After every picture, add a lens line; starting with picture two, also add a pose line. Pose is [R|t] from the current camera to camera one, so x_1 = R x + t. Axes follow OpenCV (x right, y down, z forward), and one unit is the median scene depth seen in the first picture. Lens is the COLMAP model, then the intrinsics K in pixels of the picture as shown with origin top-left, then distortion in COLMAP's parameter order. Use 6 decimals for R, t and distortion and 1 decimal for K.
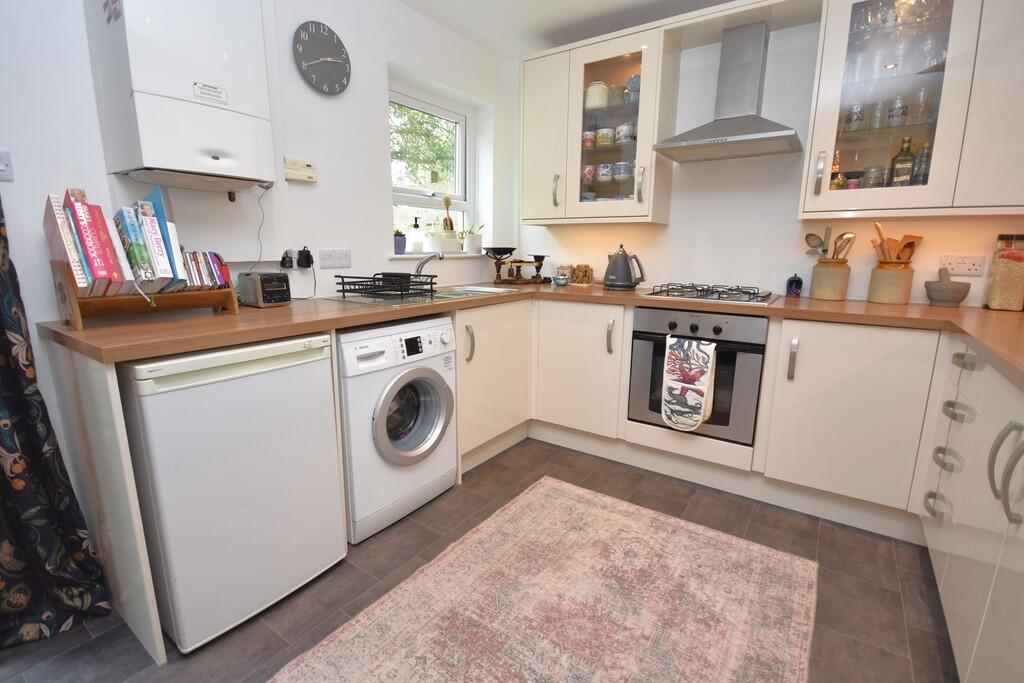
lens RADIAL K [[471.6, 0, 504.8], [0, 471.6, 345.8], [0, 0, 1]] dist [-0.002645, -0.000723]
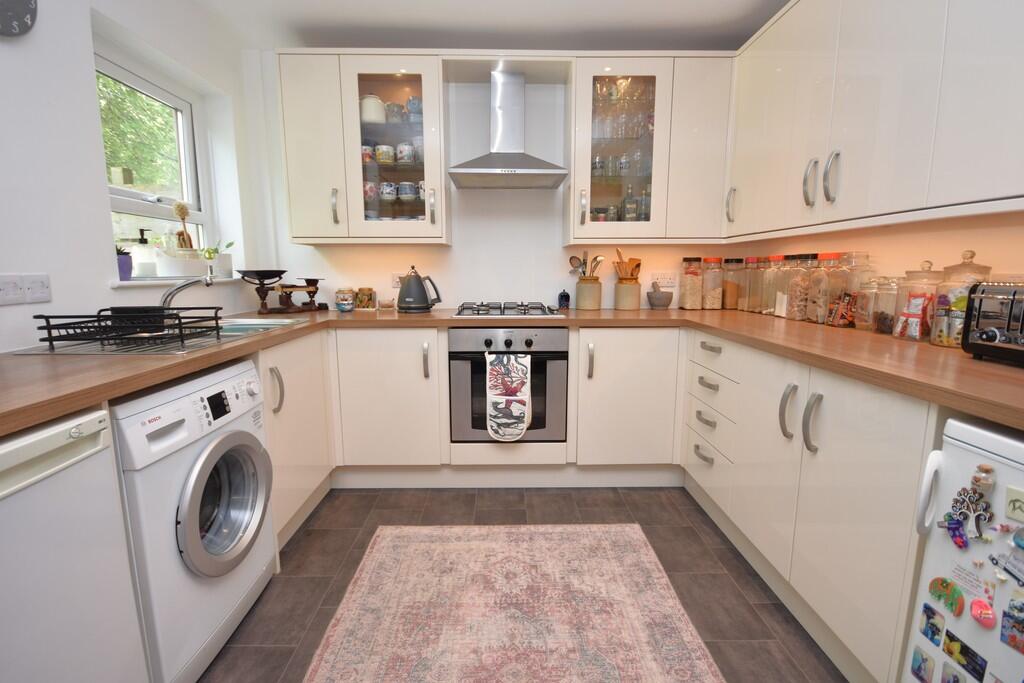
lens RADIAL K [[467.2, 0, 506.7], [0, 467.2, 346.7], [0, 0, 1]] dist [0.001319, -0.008949]
pose [[0.809334, -0.101517, 0.578509, -0.214614], [0.126324, 0.991985, -0.002653, -0.027415], [-0.573603, 0.075227, 0.815671, 0.141809]]
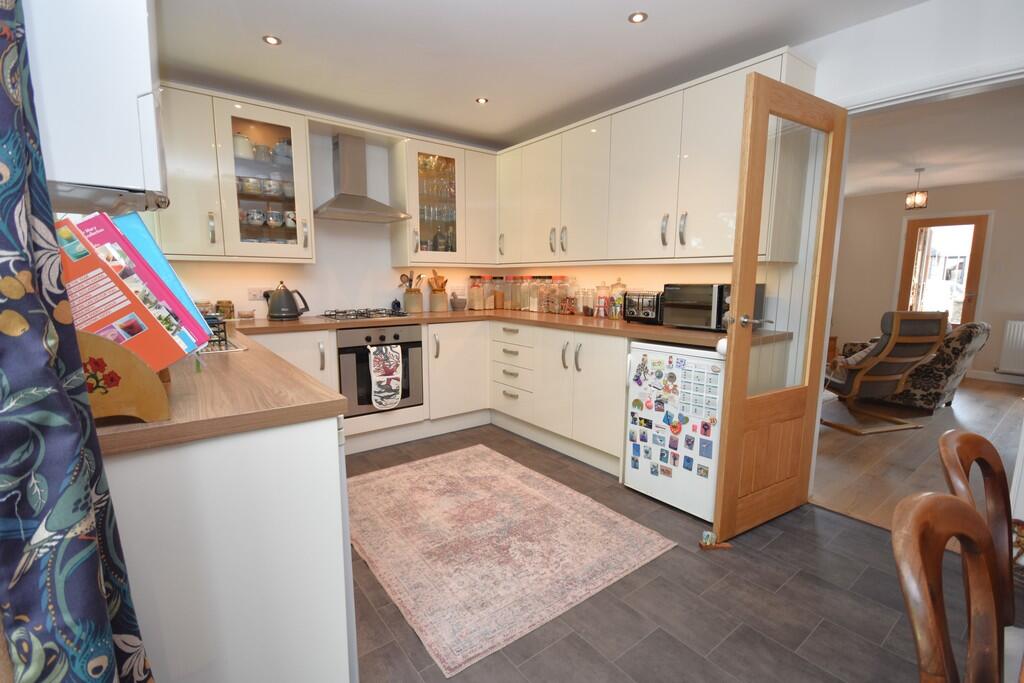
lens RADIAL K [[467.2, 0, 506.7], [0, 467.2, 346.7], [0, 0, 1]] dist [0.001319, -0.008949]
pose [[0.296015, -0.141721, 0.944611, -0.864564], [0.192975, 0.977413, 0.086169, -0.062101], [-0.935487, 0.156779, 0.316677, 0.184891]]
